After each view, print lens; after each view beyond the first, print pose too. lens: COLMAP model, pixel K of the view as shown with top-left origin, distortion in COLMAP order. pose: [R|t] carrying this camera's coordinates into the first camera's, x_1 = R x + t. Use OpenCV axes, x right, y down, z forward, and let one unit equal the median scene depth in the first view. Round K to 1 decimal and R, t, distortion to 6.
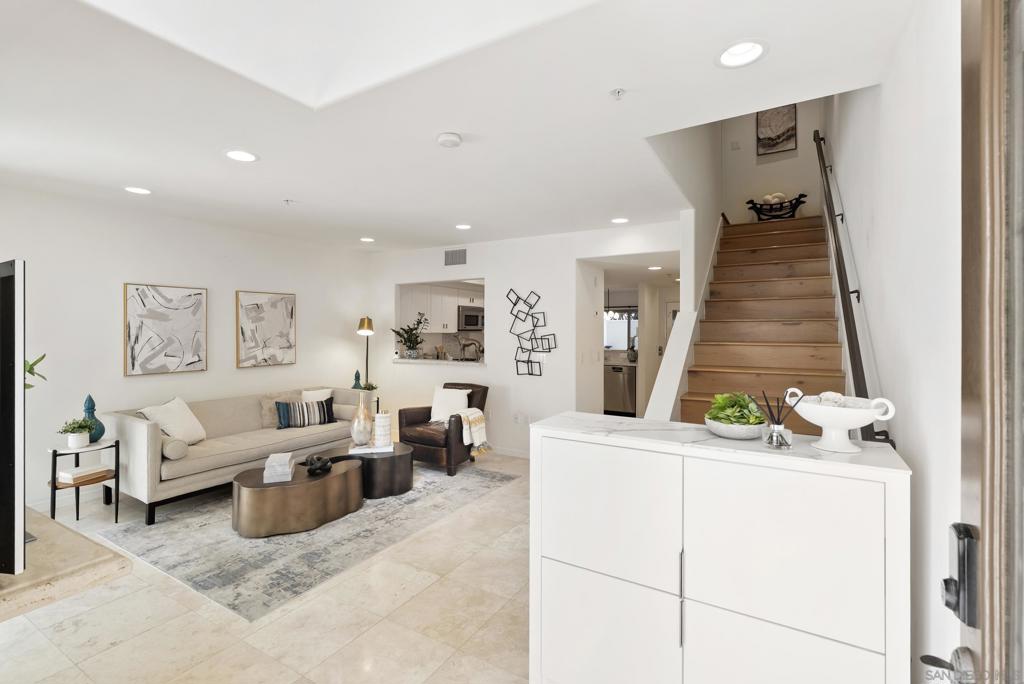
lens RADIAL K [[486.9, 0, 515.7], [0, 486.9, 329.7], [0, 0, 1]] dist [-0.041022, 0.000486]
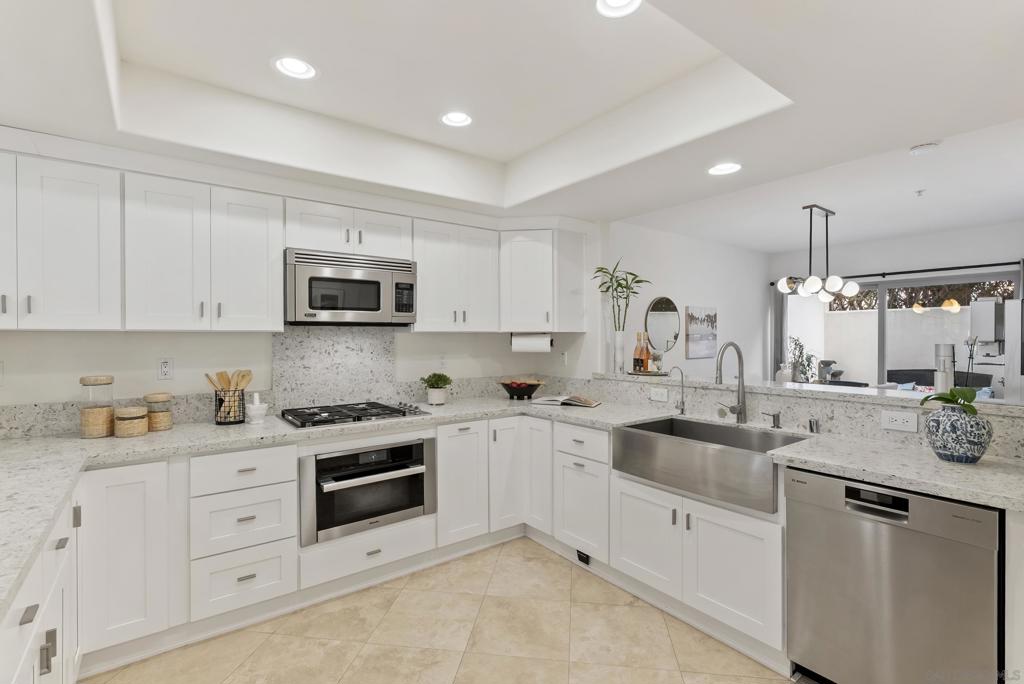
lens RADIAL K [[480.6, 0, 512.0], [0, 480.6, 342.0], [0, 0, 1]] dist [-0.001789, 0.000708]
pose [[0.923452, 0.000510, -0.383713, 0.145462], [0.004315, 0.999922, 0.011712, 0.010593], [0.383689, -0.012471, 0.923378, 0.754896]]
